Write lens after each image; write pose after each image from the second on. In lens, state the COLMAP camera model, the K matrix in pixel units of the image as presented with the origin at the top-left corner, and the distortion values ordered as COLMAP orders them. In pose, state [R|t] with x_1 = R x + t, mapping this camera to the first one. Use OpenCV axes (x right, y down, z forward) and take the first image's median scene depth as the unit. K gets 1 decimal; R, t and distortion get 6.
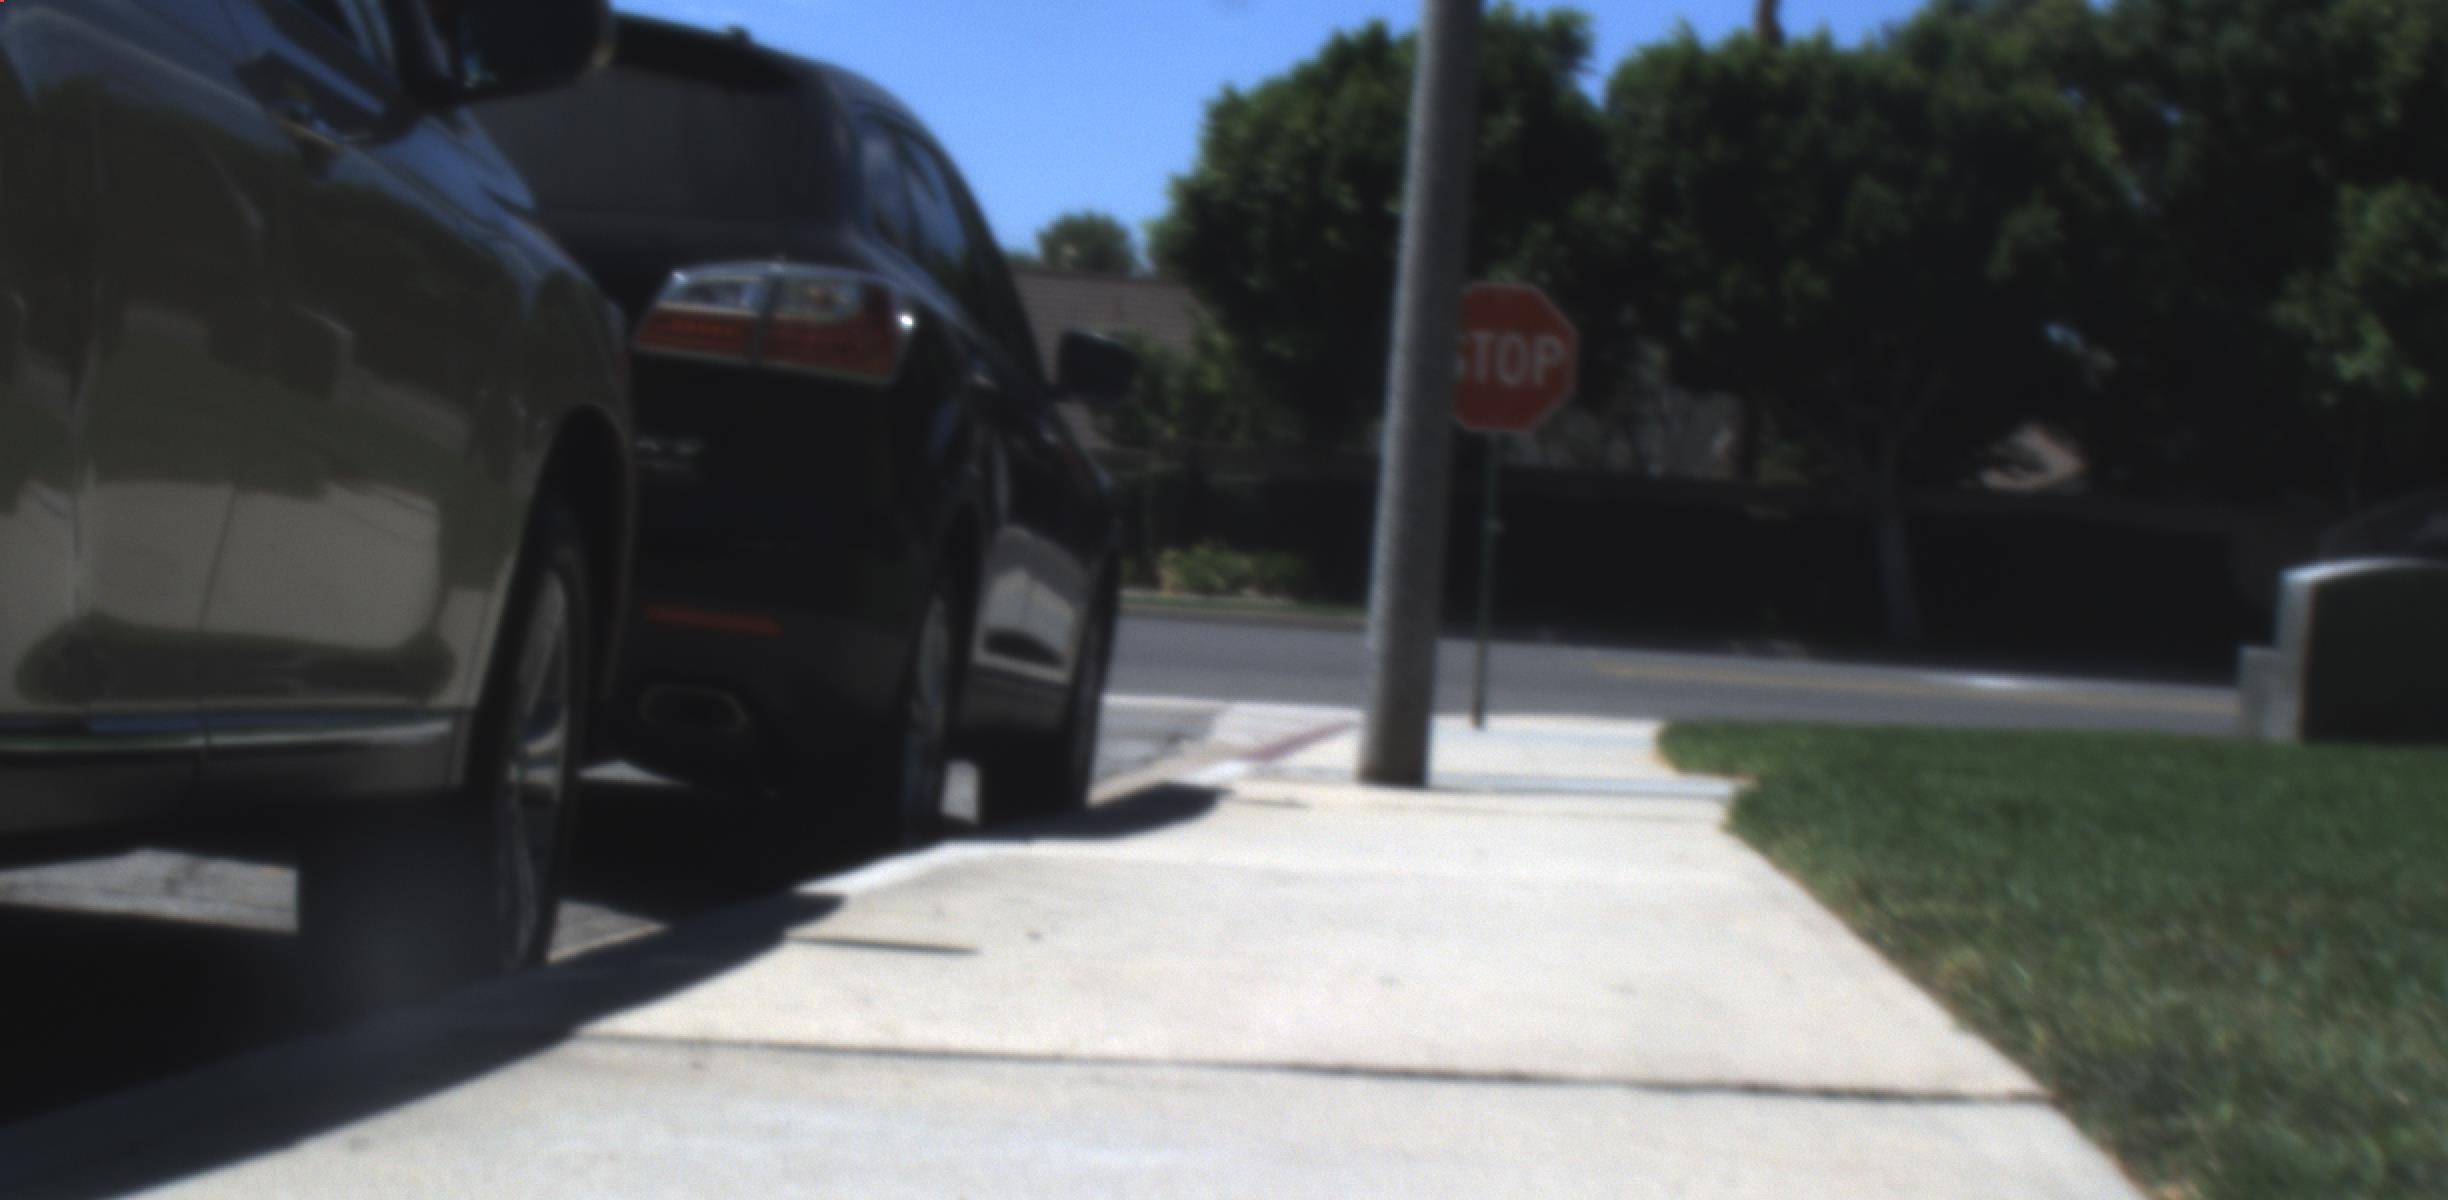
lens RADIAL K [[6551.0, 0, 1296.0], [0, 6551.0, 639.4], [0, 0, 1]] dist [0.150799, 0.000000]
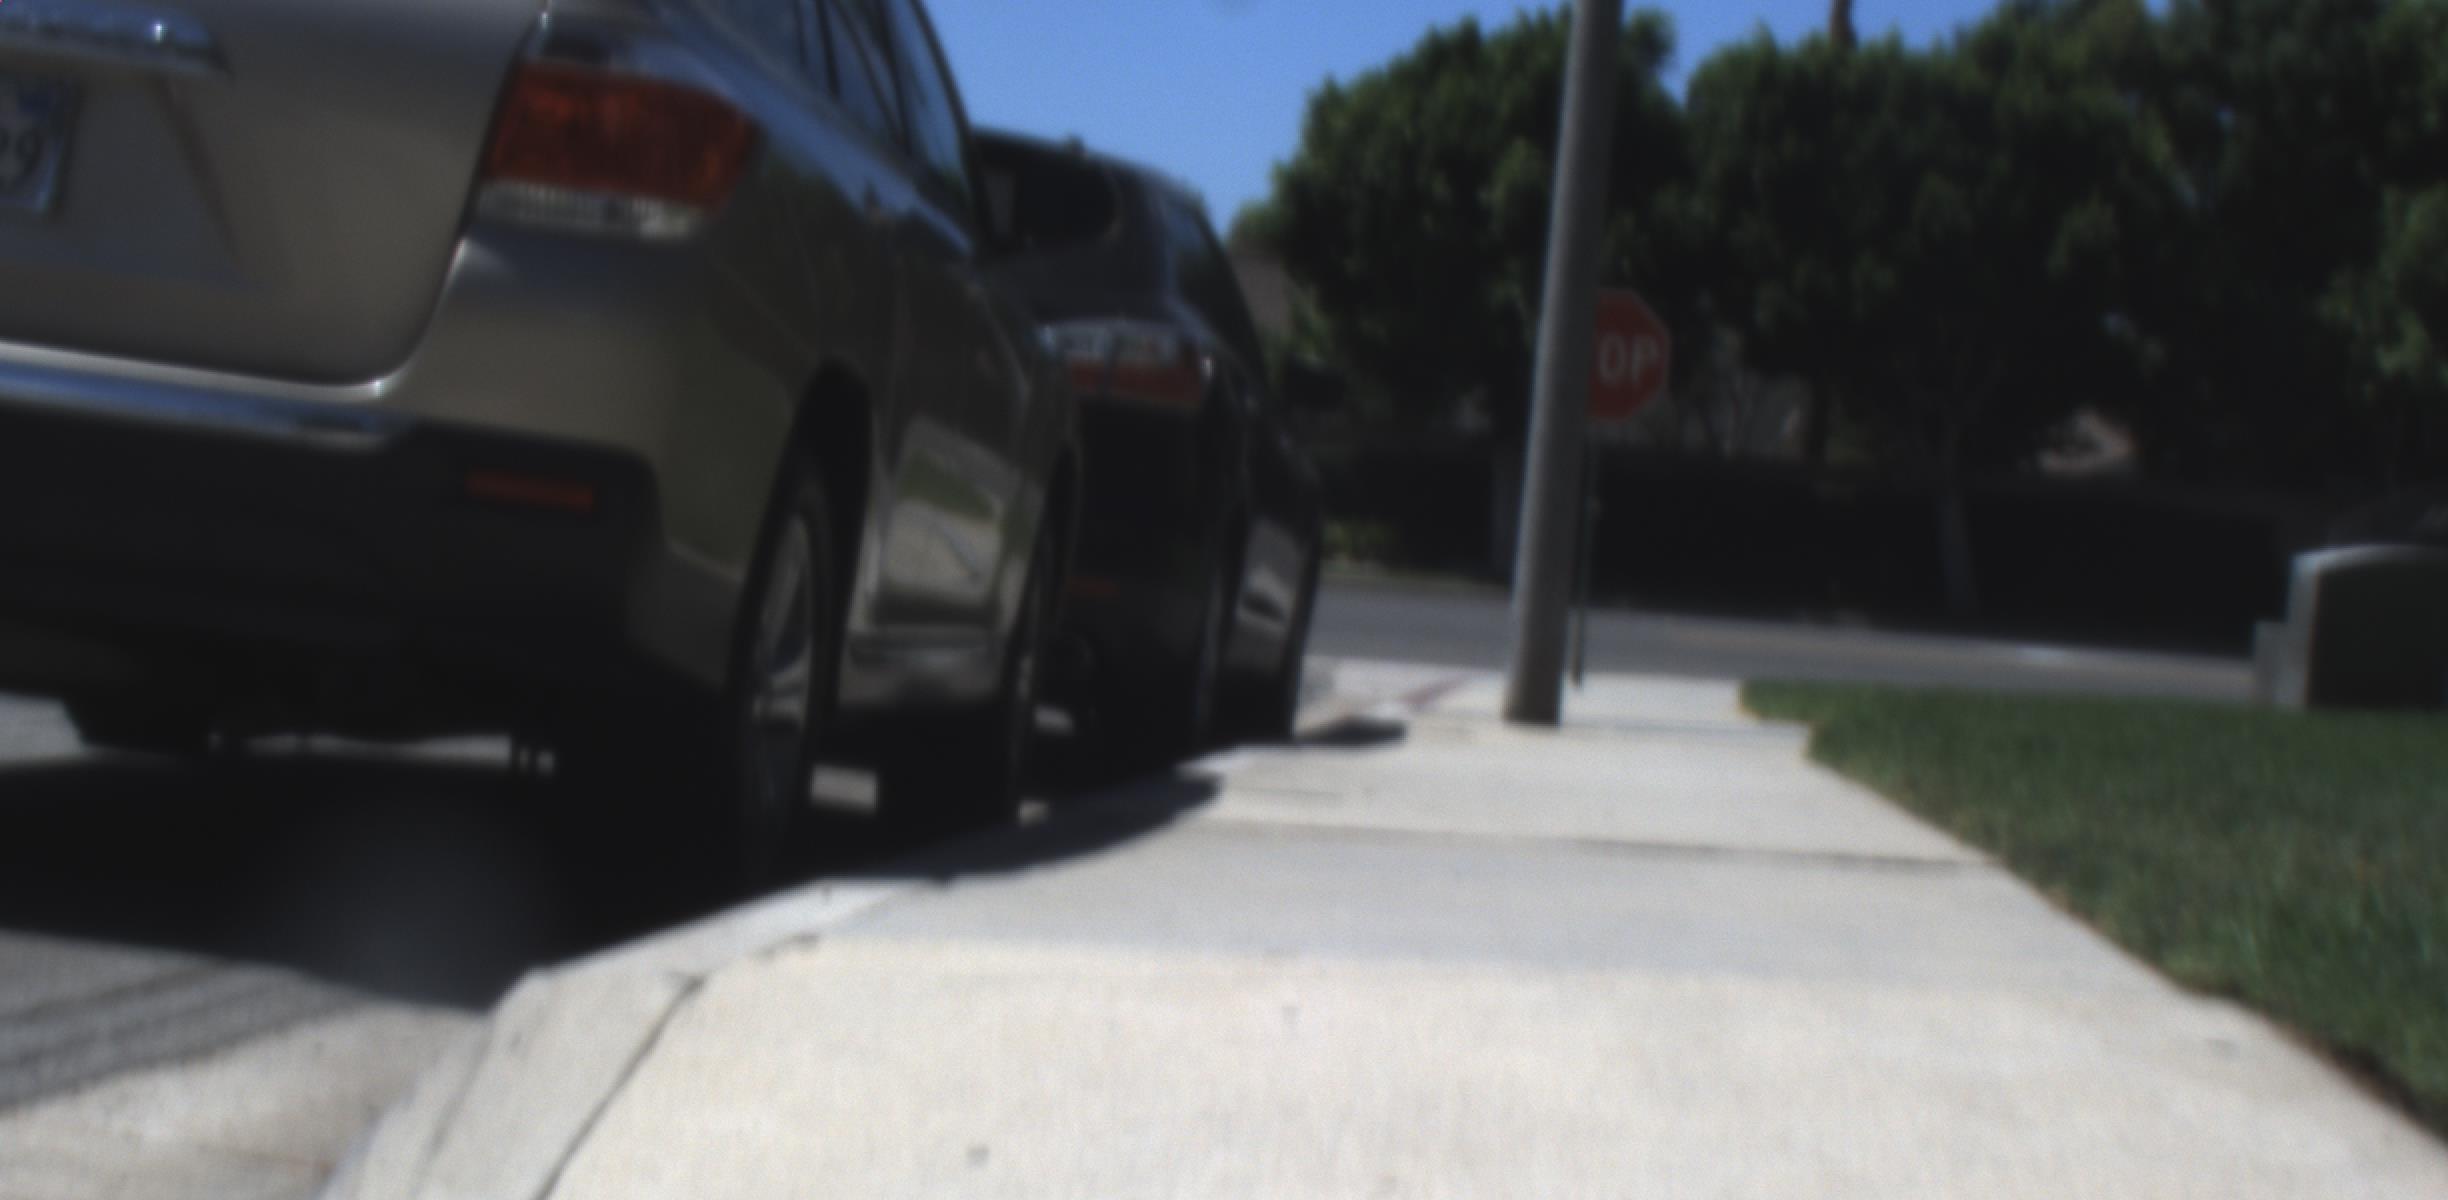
lens RADIAL K [[6551.0, 0, 1317.2], [0, 6551.0, 685.2], [0, 0, 1]] dist [0.150799, 0.000000]
pose [[0.999870, 0.014951, -0.005965, -0.004683], [-0.014876, 0.999812, 0.012410, 0.000048], [0.006149, -0.012320, 0.999905, -0.058409]]
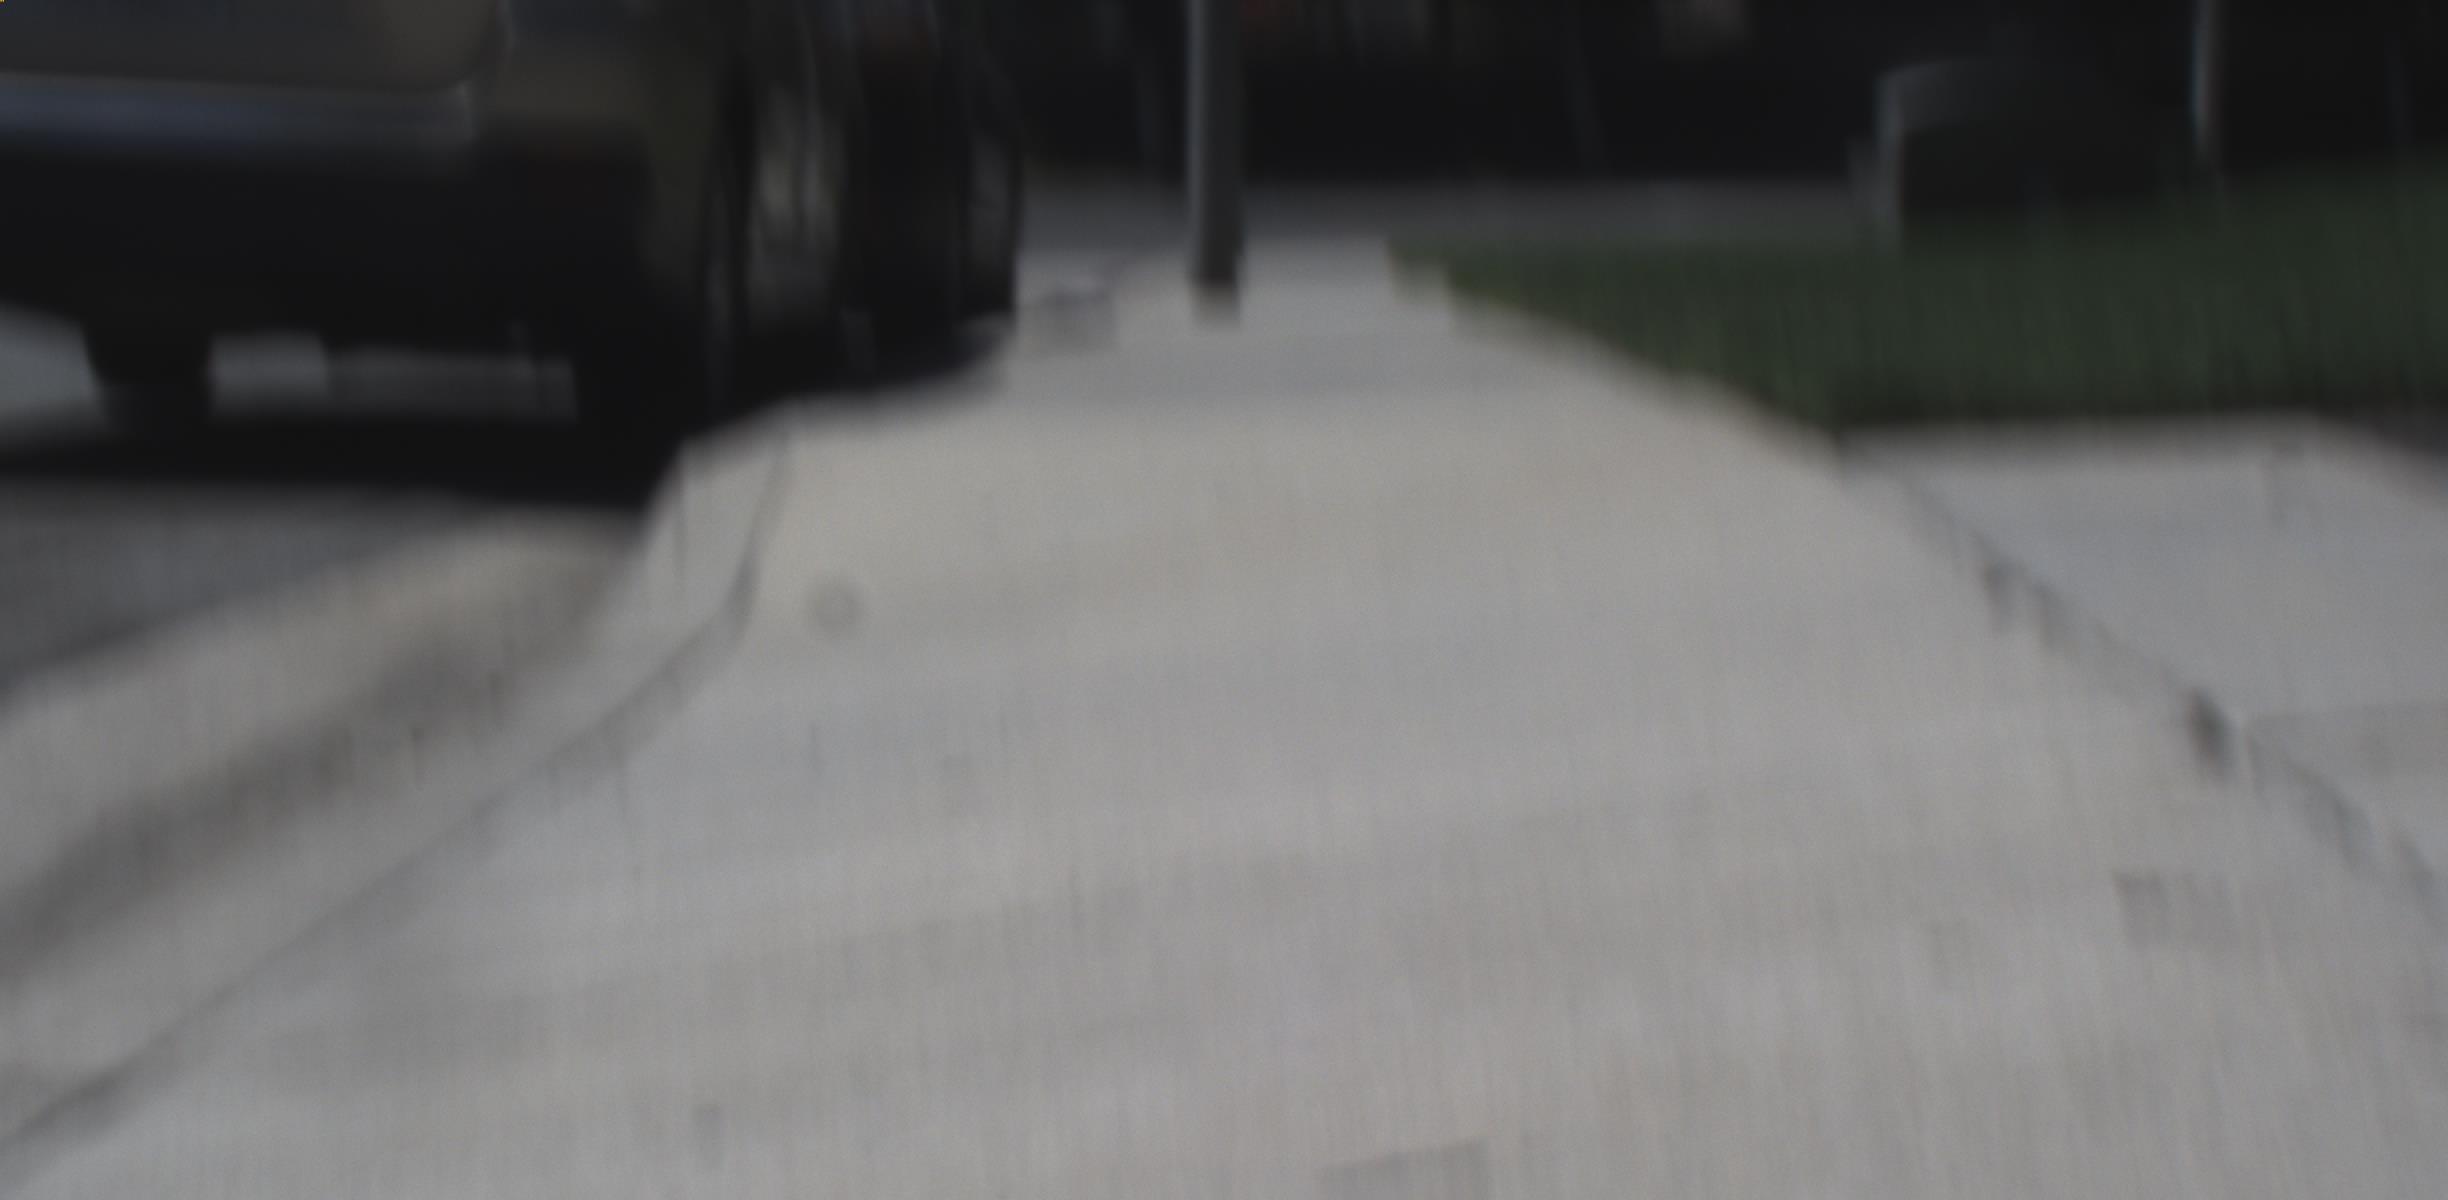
lens RADIAL K [[6551.0, 0, 1221.5], [0, 6551.0, 601.8], [0, 0, 1]] dist [0.150799, 0.000000]
pose [[0.996758, -0.074917, 0.029333, -0.007969], [0.073032, 0.995475, 0.060796, 0.000235], [-0.033755, -0.058456, 0.997719, -0.110625]]
